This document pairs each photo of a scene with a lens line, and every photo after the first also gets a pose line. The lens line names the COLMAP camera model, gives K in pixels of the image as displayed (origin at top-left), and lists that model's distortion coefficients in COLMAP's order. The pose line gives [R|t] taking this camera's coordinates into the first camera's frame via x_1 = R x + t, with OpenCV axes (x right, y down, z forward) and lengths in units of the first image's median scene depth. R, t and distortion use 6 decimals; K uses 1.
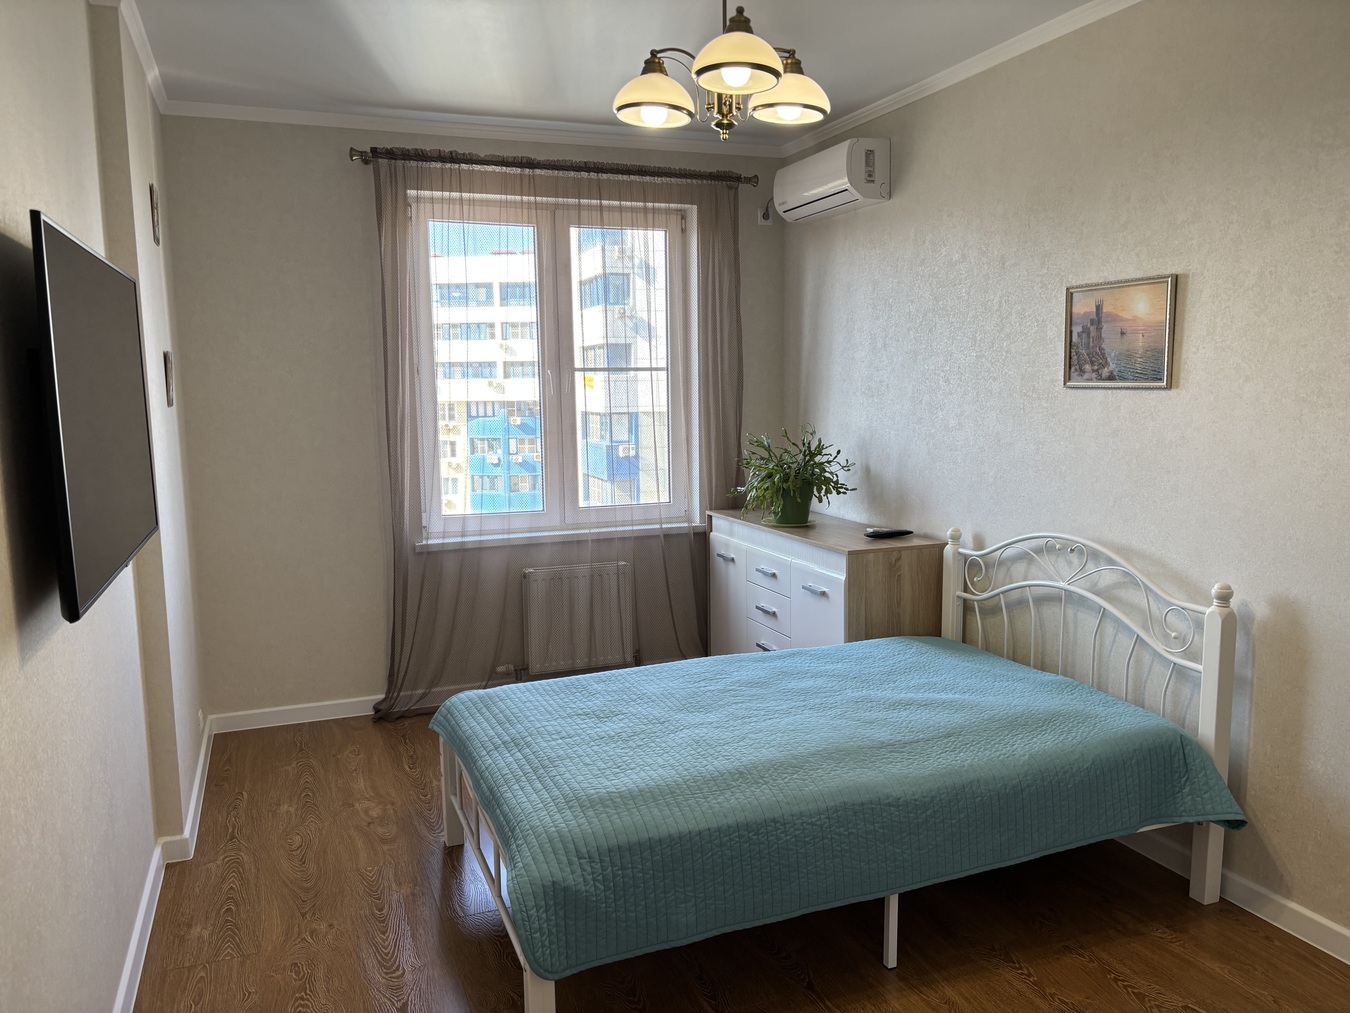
lens RADIAL K [[1027.1, 0, 666.5], [0, 1027.1, 503.6], [0, 0, 1]] dist [0.004028, -0.007713]
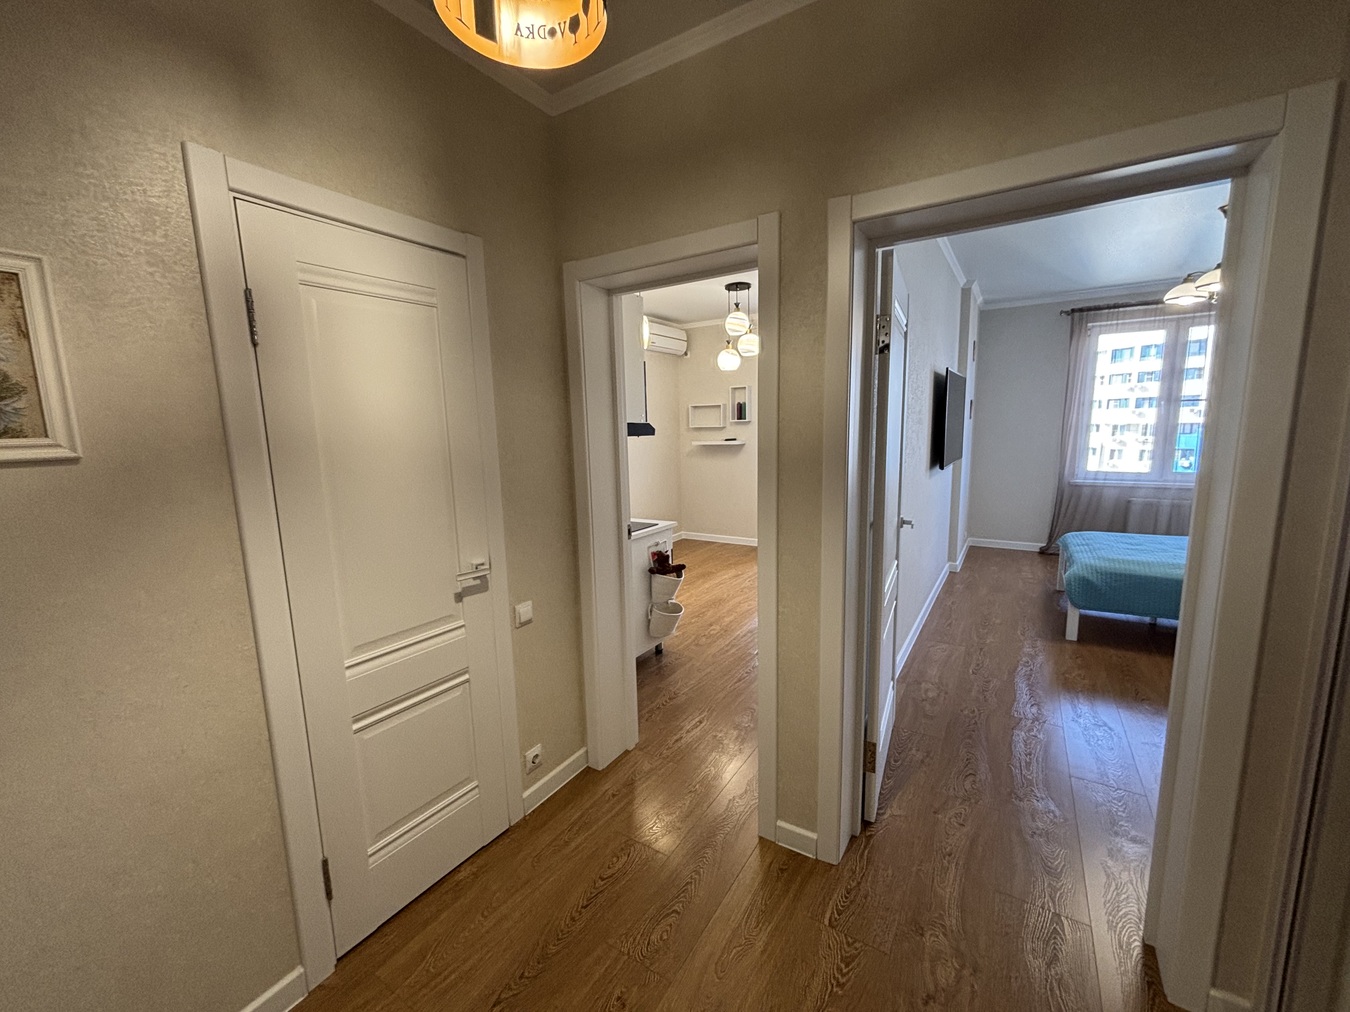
lens RADIAL K [[545.7, 0, 675.3], [0, 545.7, 506.1], [0, 0, 1]] dist [-0.001222, -0.000315]
pose [[0.600842, 0.123016, -0.789845, 0.231136], [-0.081247, 0.992369, 0.092753, 0.063979], [0.795228, 0.008443, 0.606252, -0.521690]]
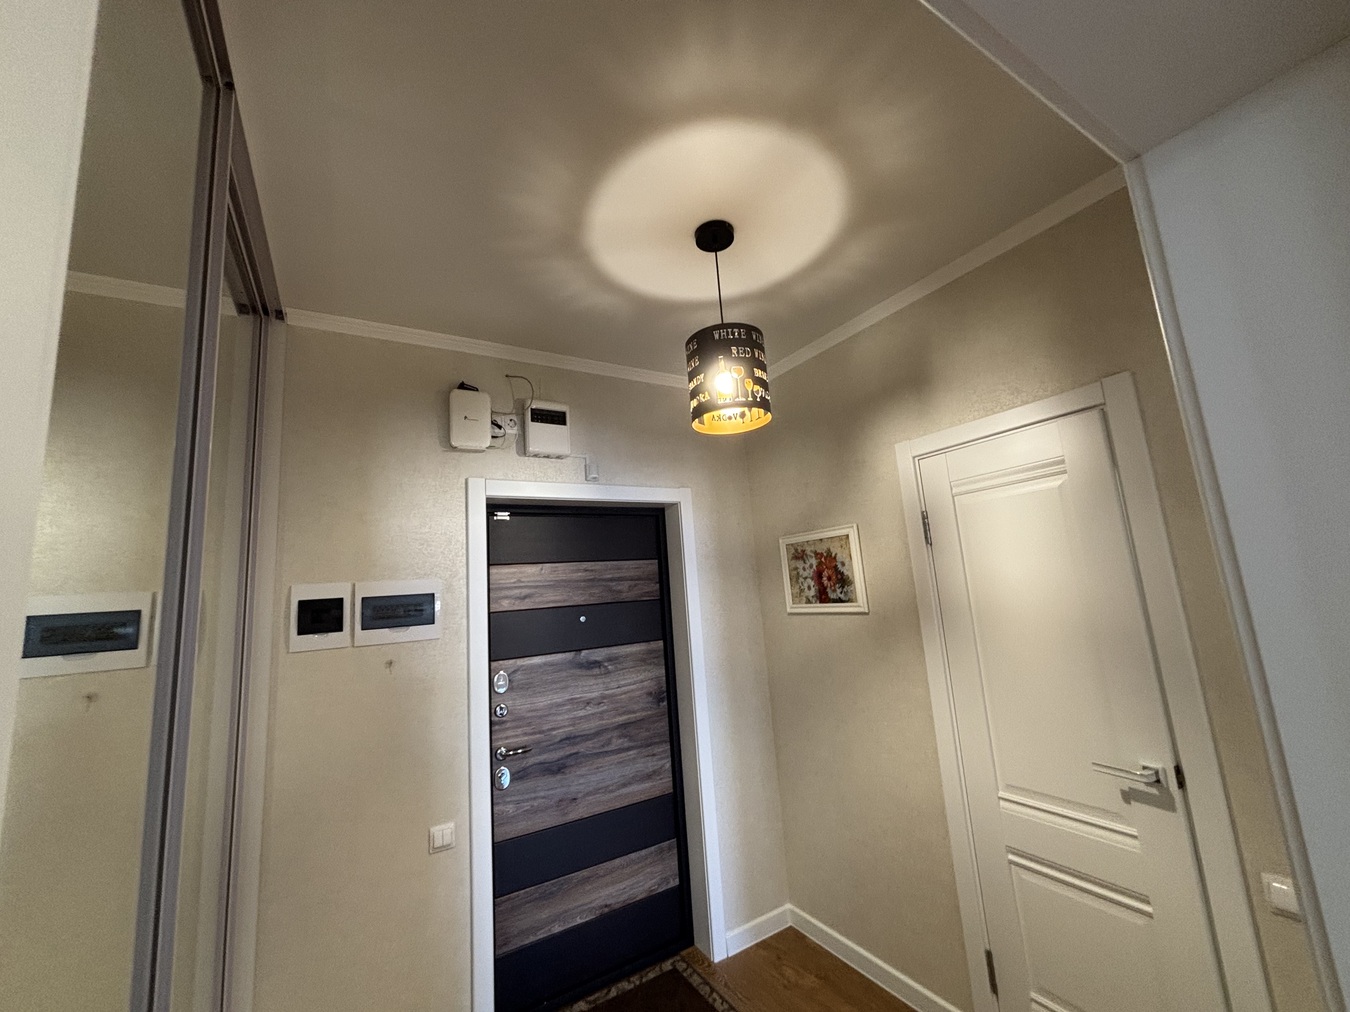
lens RADIAL K [[545.7, 0, 673.9], [0, 545.7, 503.9], [0, 0, 1]] dist [-0.001222, -0.000315]
pose [[-0.981245, 0.055040, -0.184739, 0.142214], [0.064318, 0.996932, -0.044602, -0.012714], [0.181717, -0.055648, -0.981775, -0.054978]]
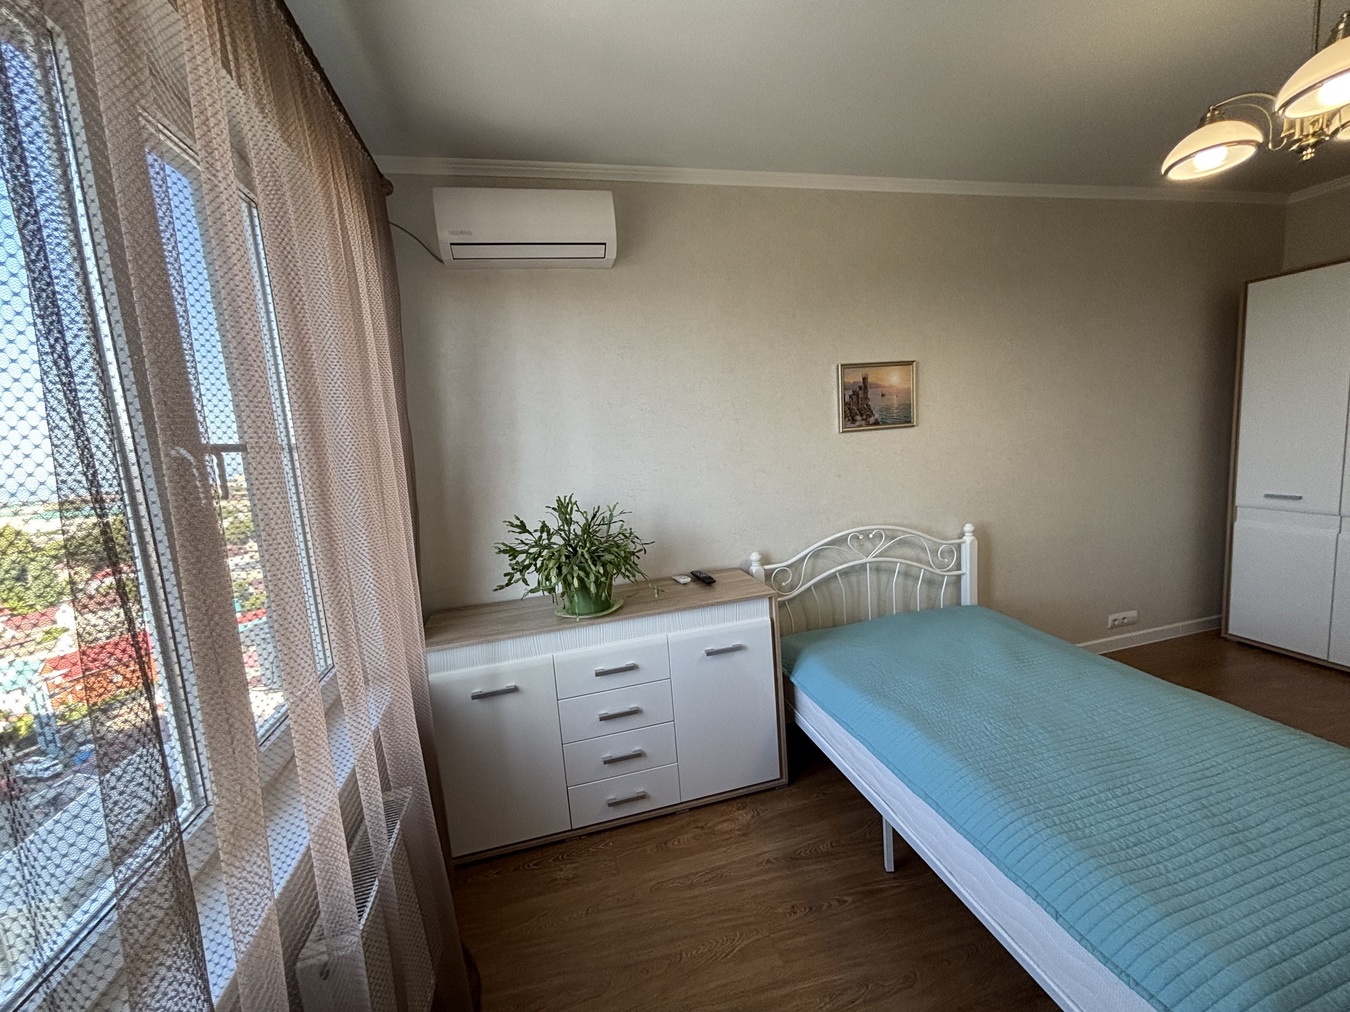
lens RADIAL K [[545.7, 0, 670.7], [0, 545.7, 506.0], [0, 0, 1]] dist [-0.001222, -0.000315]
pose [[0.115384, -0.119164, 0.986147, -0.380442], [0.191524, 0.976818, 0.095628, -0.115890], [-0.974682, 0.177837, 0.135531, 1.015422]]
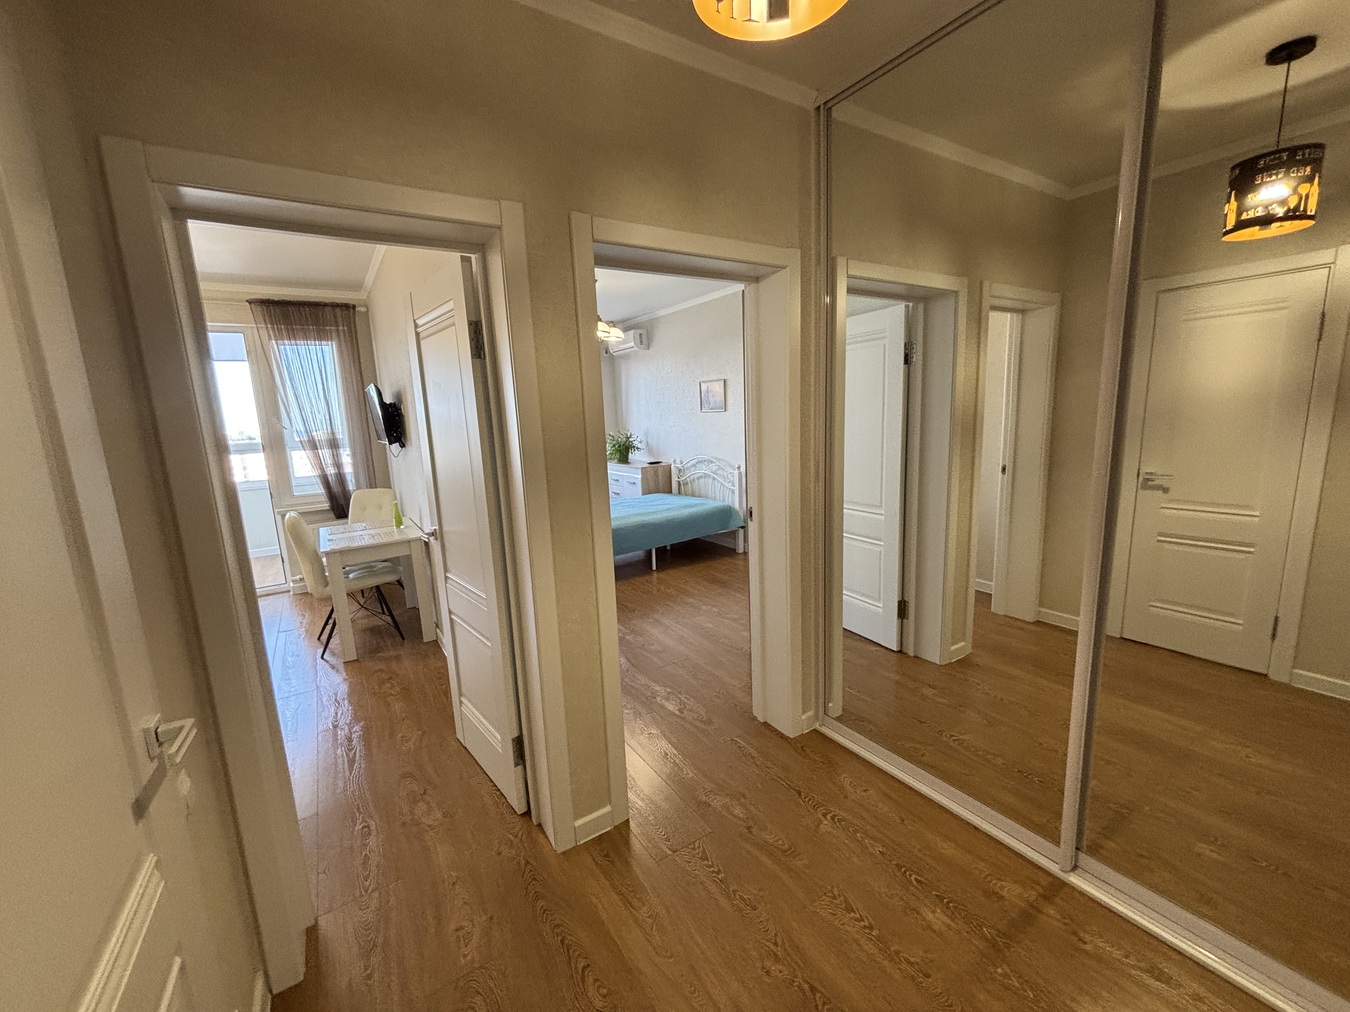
lens RADIAL K [[545.7, 0, 671.7], [0, 545.7, 508.3], [0, 0, 1]] dist [-0.001222, -0.000315]
pose [[0.978236, -0.067534, 0.196200, -0.062631], [0.057358, 0.996720, 0.057098, 0.079913], [-0.199412, -0.044602, 0.978900, -0.632156]]
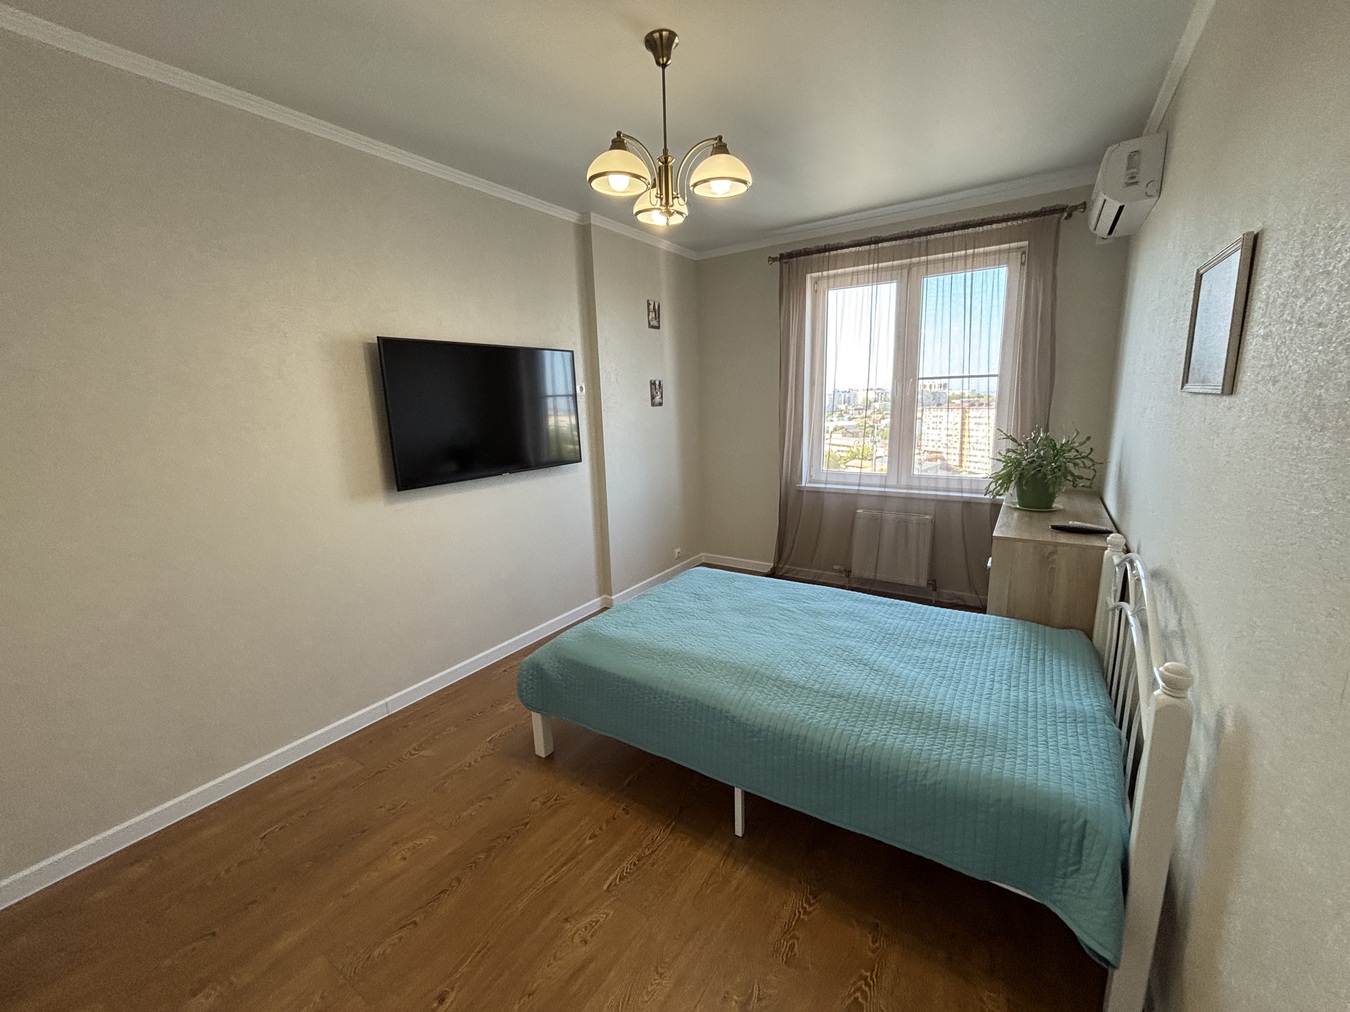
lens RADIAL K [[545.7, 0, 668.9], [0, 545.7, 500.1], [0, 0, 1]] dist [-0.001222, -0.000315]
pose [[0.577277, 0.147503, -0.803115, 0.454540], [-0.074777, 0.988966, 0.127888, -0.045194], [0.813118, -0.013773, 0.581937, 0.346349]]
